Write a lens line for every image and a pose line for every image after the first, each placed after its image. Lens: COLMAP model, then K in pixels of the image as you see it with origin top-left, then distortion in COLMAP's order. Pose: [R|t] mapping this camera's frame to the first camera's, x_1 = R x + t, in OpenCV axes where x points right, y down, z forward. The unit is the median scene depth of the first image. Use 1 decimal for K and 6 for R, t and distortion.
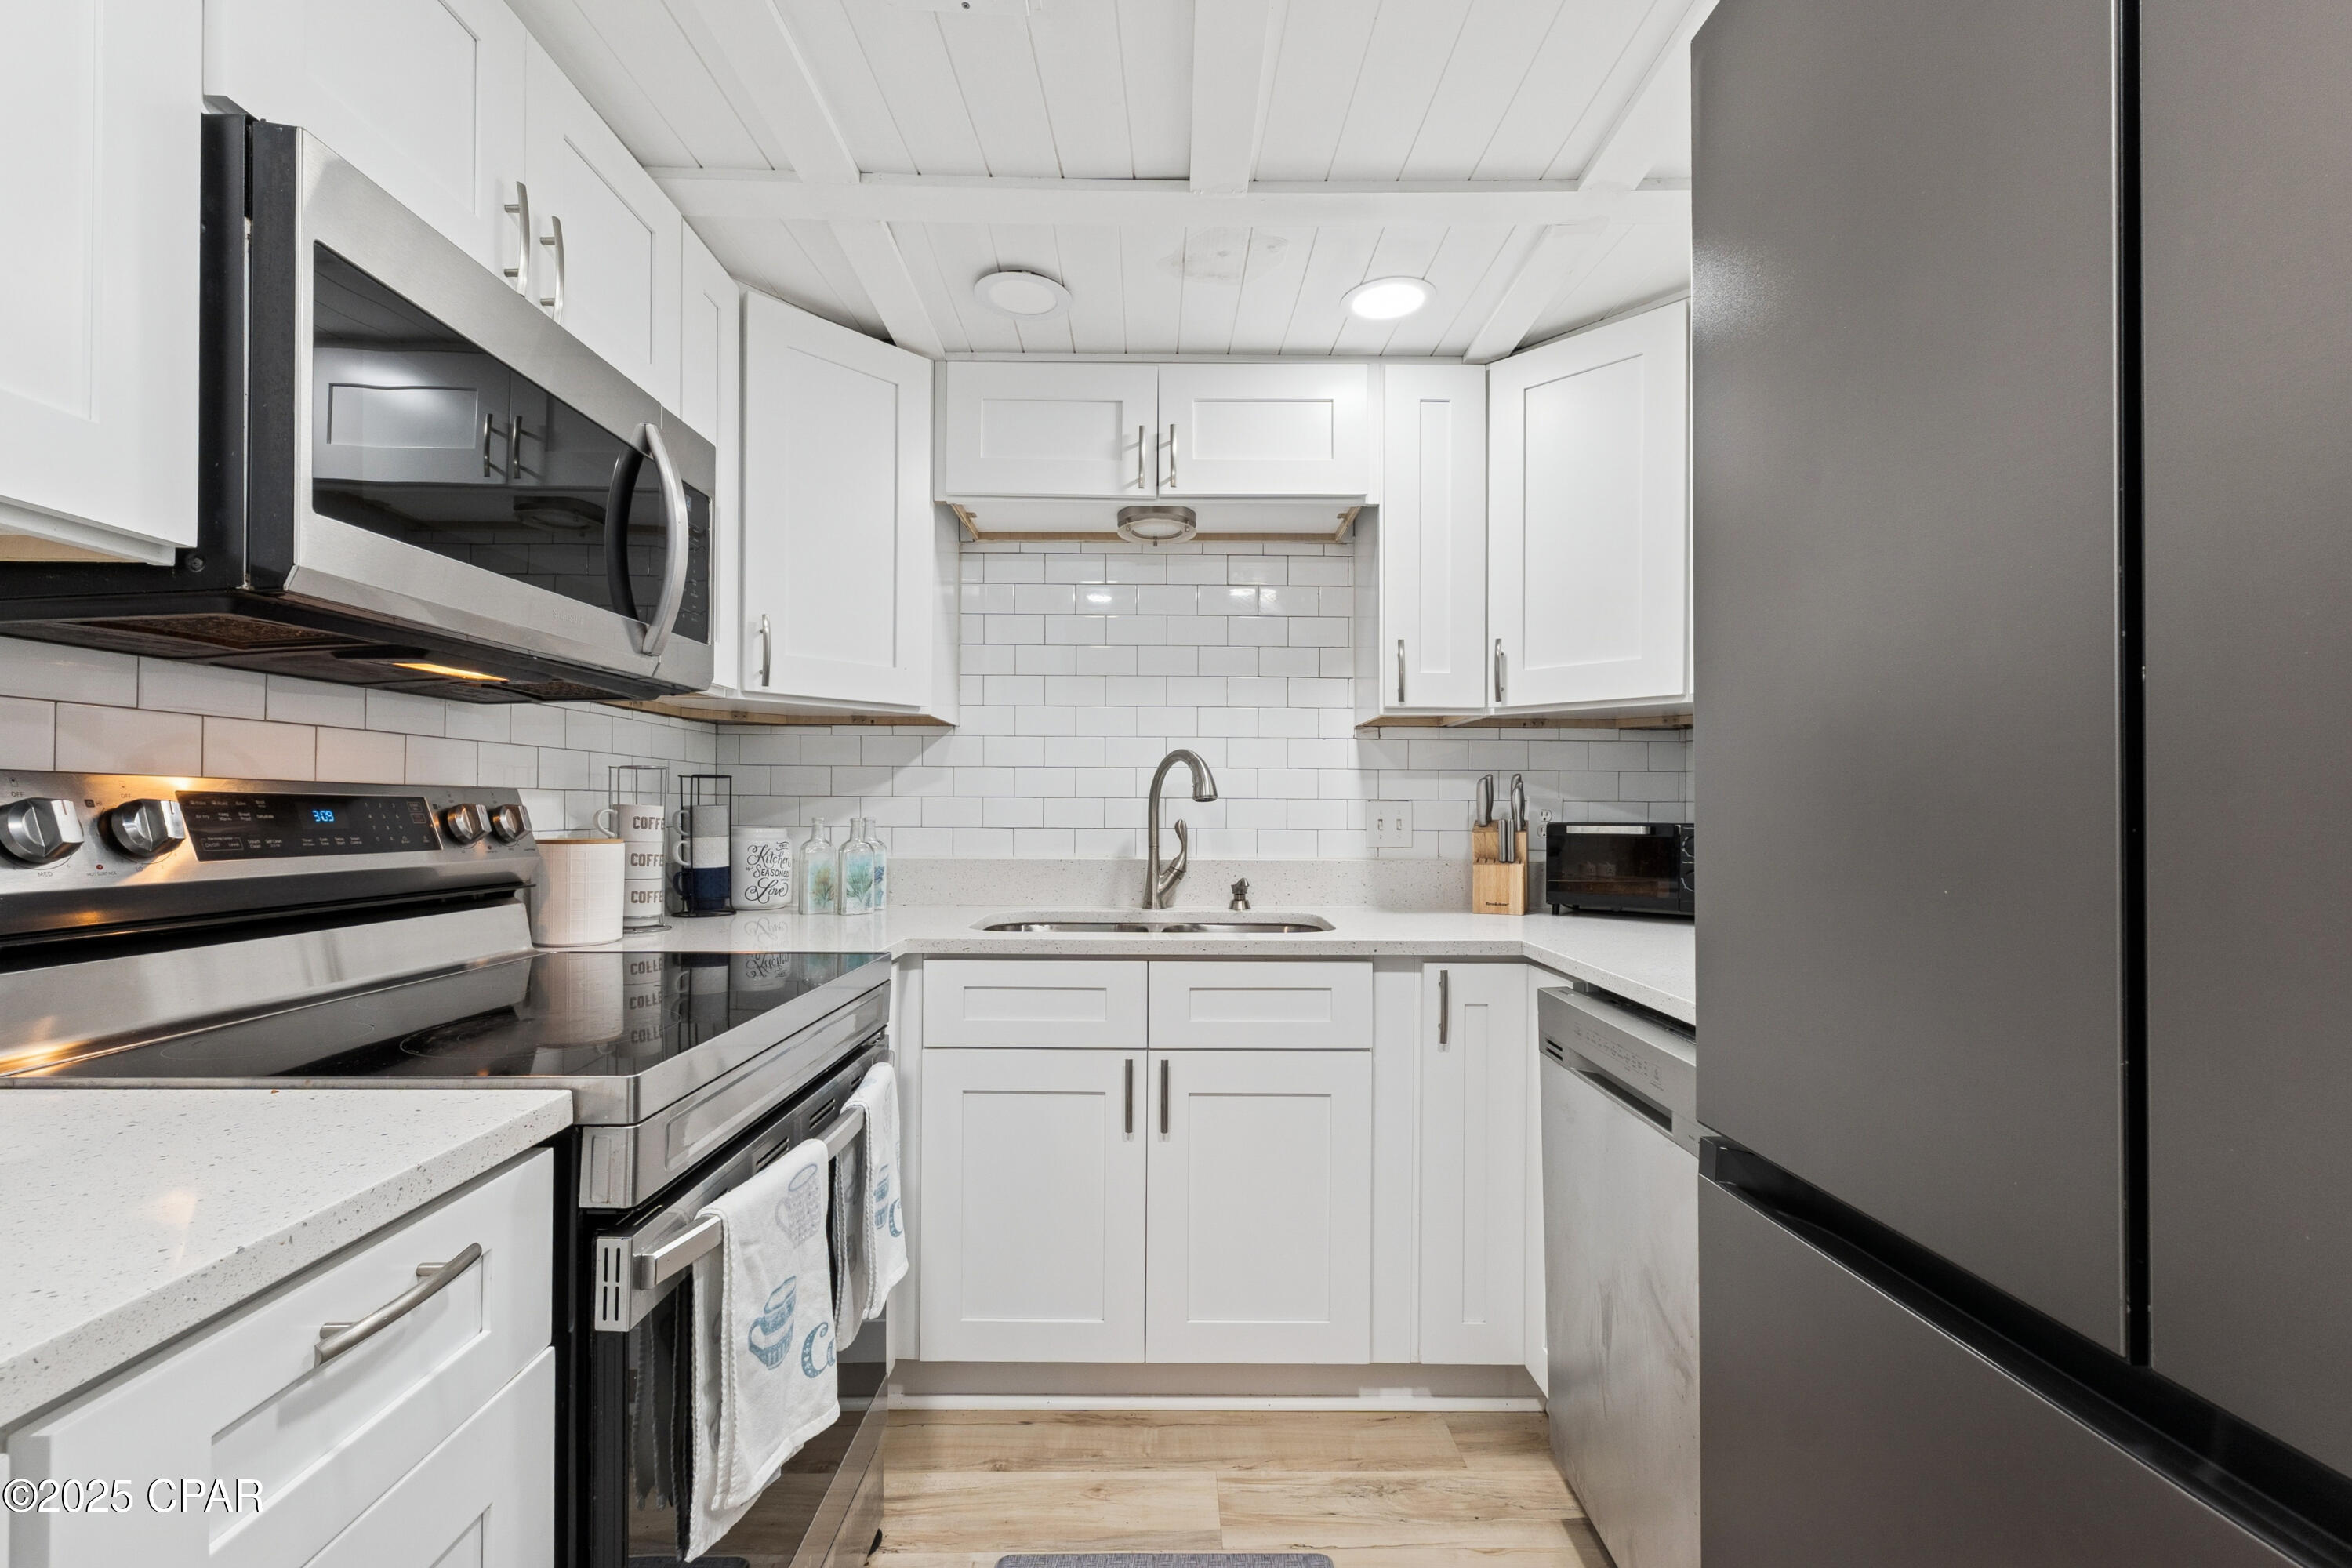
lens RADIAL K [[991.9, 0, 1208.4], [0, 991.9, 806.2], [0, 0, 1]] dist [0.006361, -0.001099]
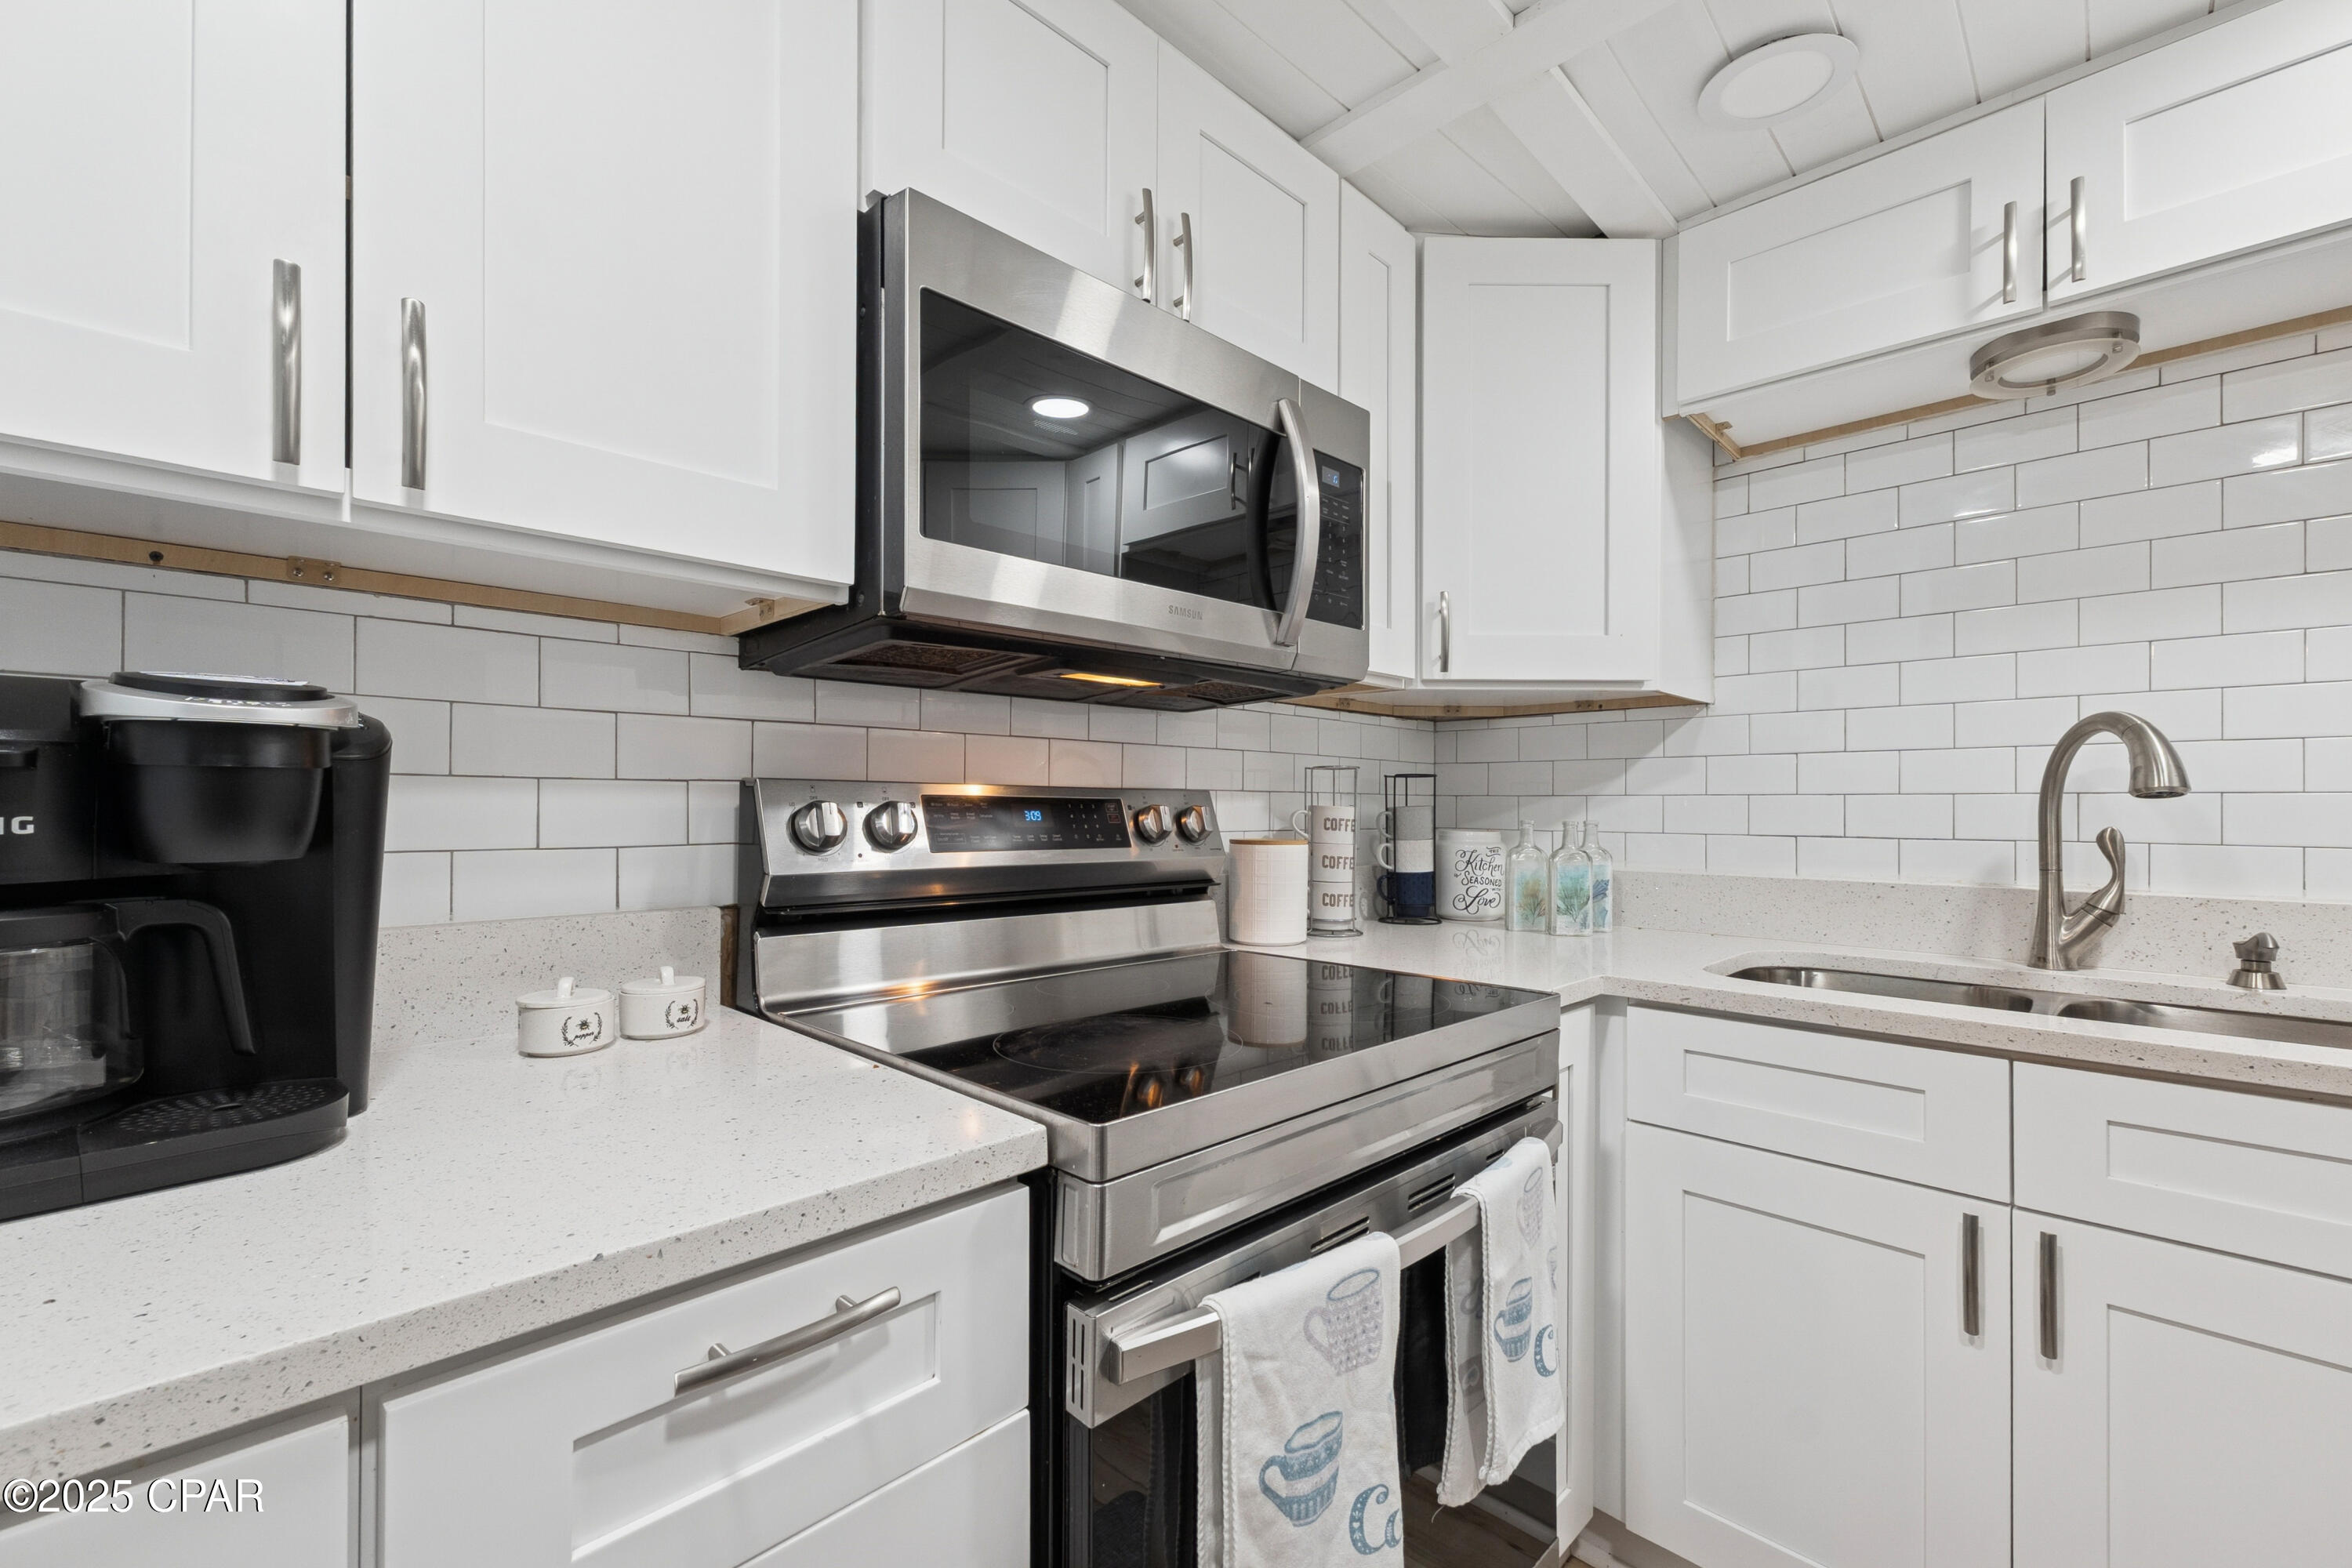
lens RADIAL K [[991.9, 0, 1165.0], [0, 991.9, 801.4], [0, 0, 1]] dist [0.006361, -0.001099]
pose [[0.679949, -0.006844, -0.733227, 0.033898], [0.001516, 0.999967, -0.007928, 0.001620], [0.733258, 0.004279, 0.679937, 0.198572]]
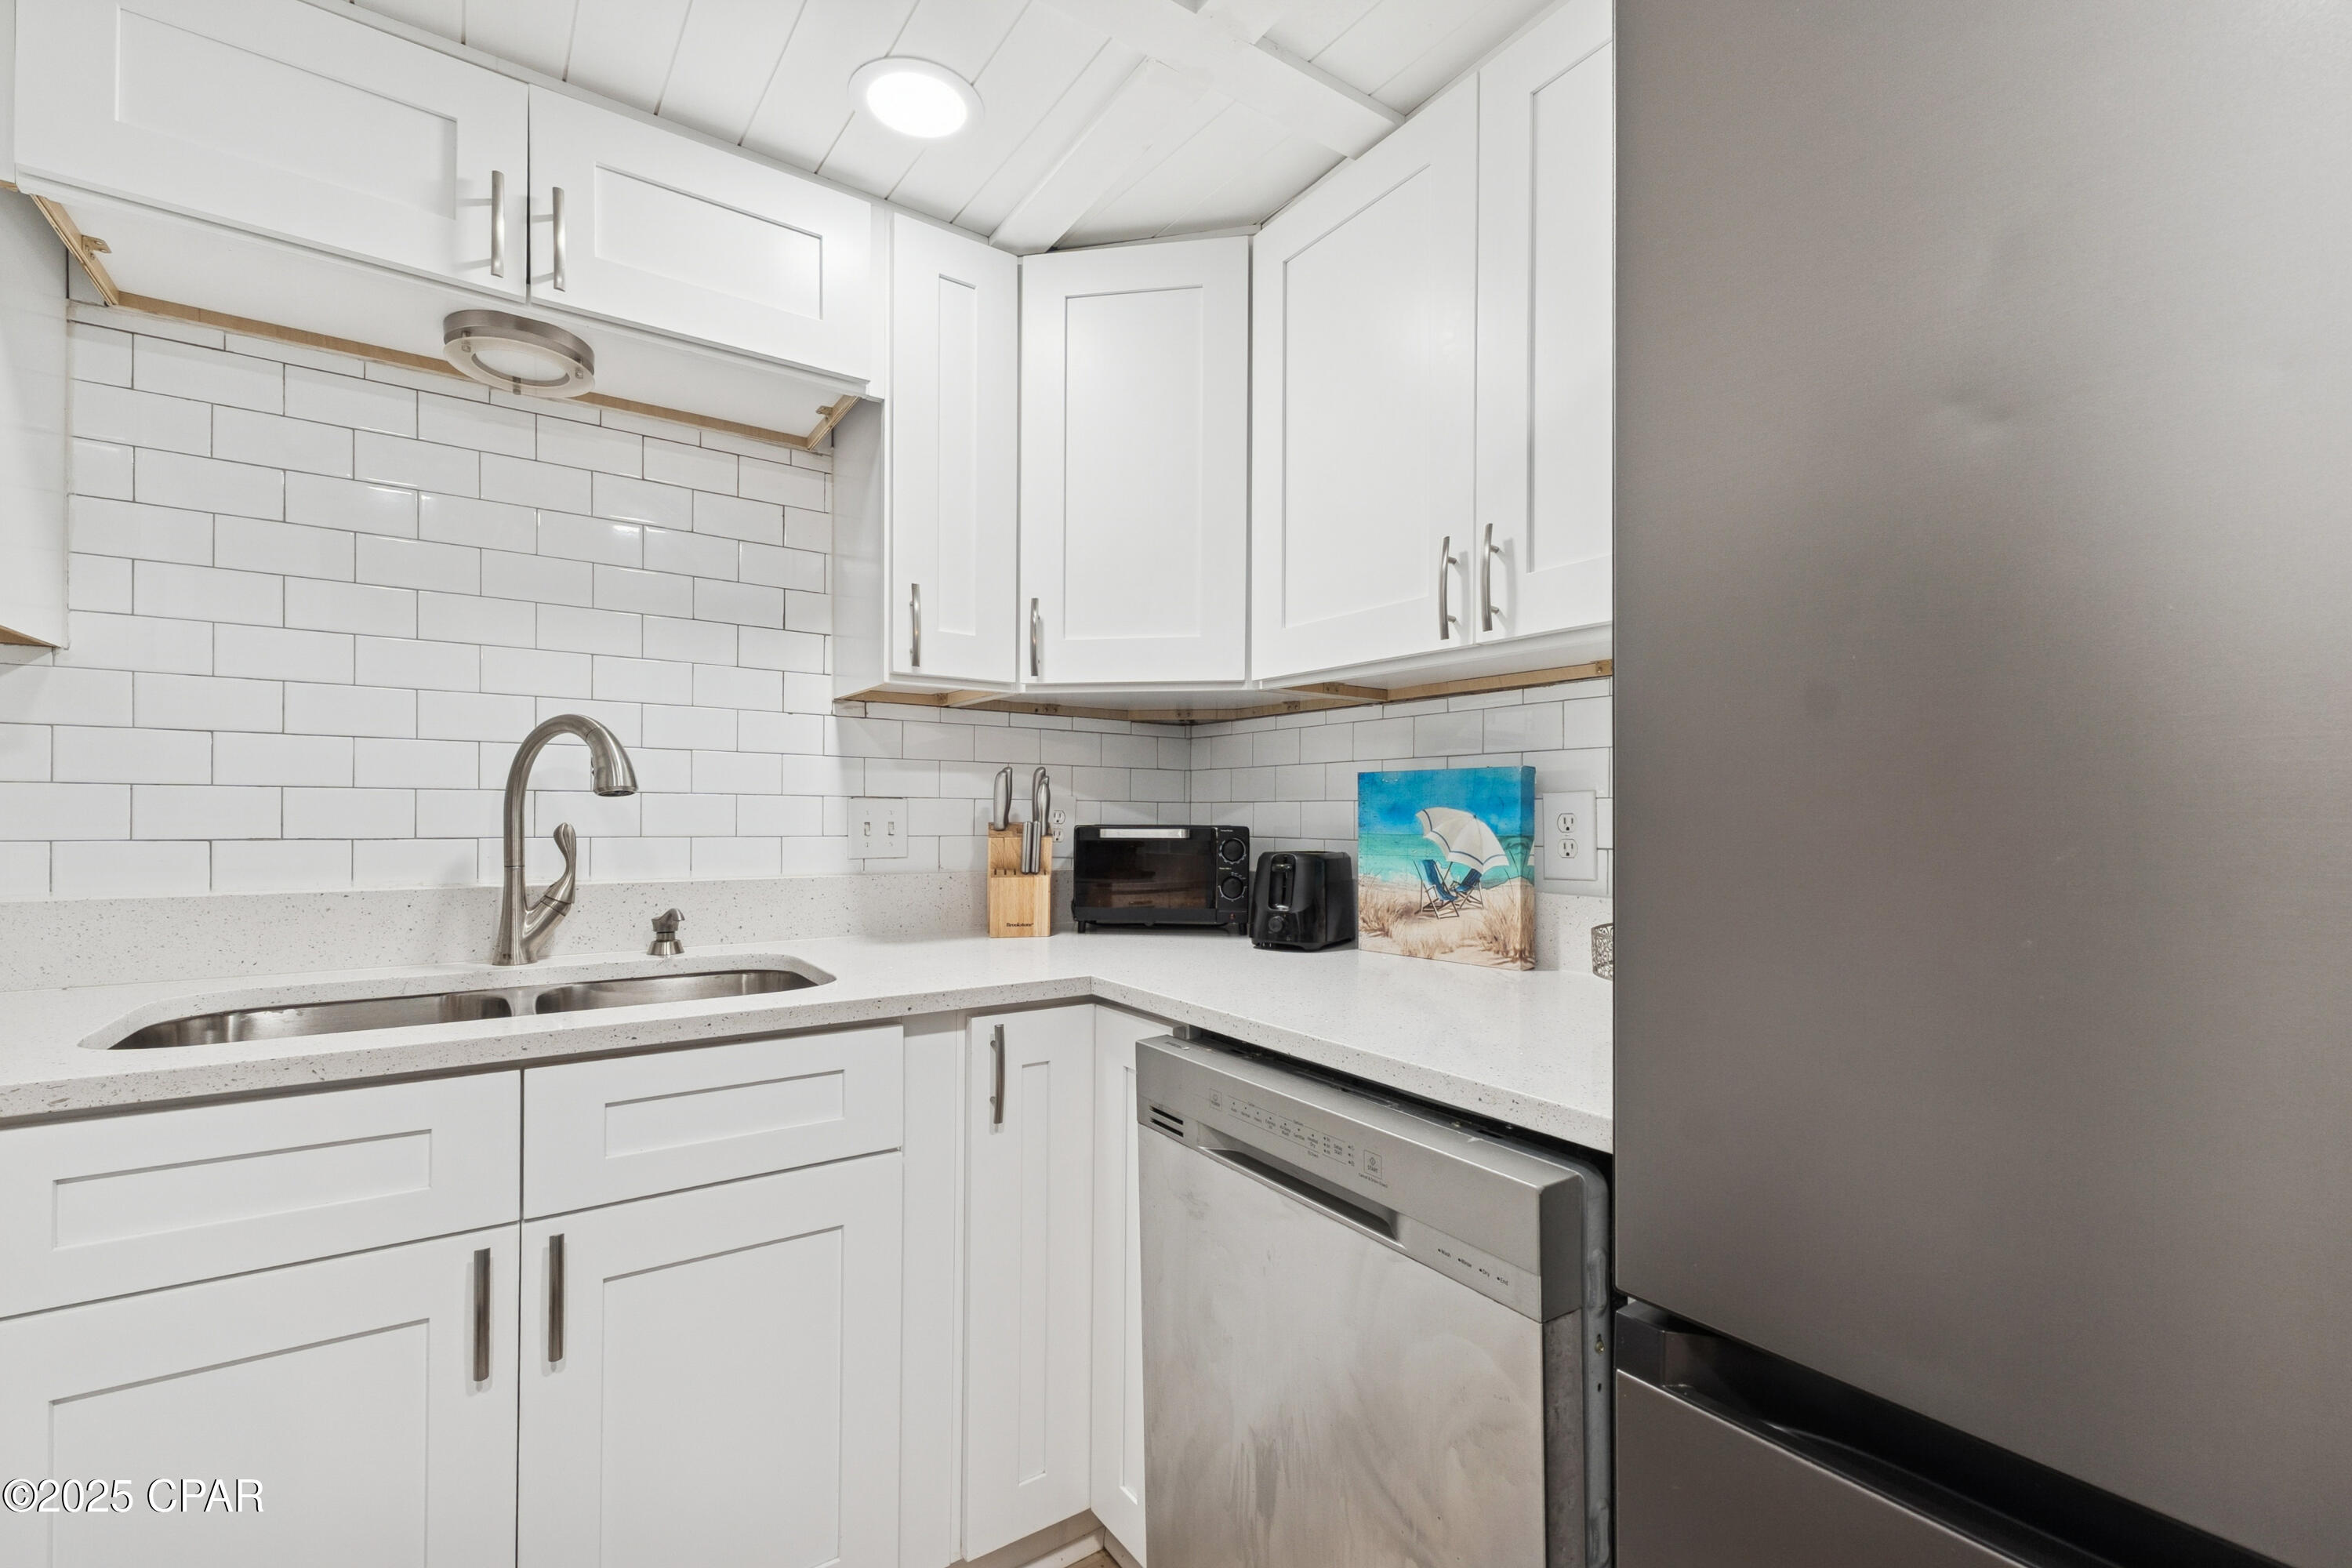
lens RADIAL K [[991.9, 0, 1189.0], [0, 991.9, 813.8], [0, 0, 1]] dist [0.006361, -0.001099]
pose [[0.841211, 0.000845, 0.540706, -0.045772], [-0.005006, 0.999968, 0.006226, 0.001279], [-0.540683, -0.007944, 0.841189, 0.292111]]
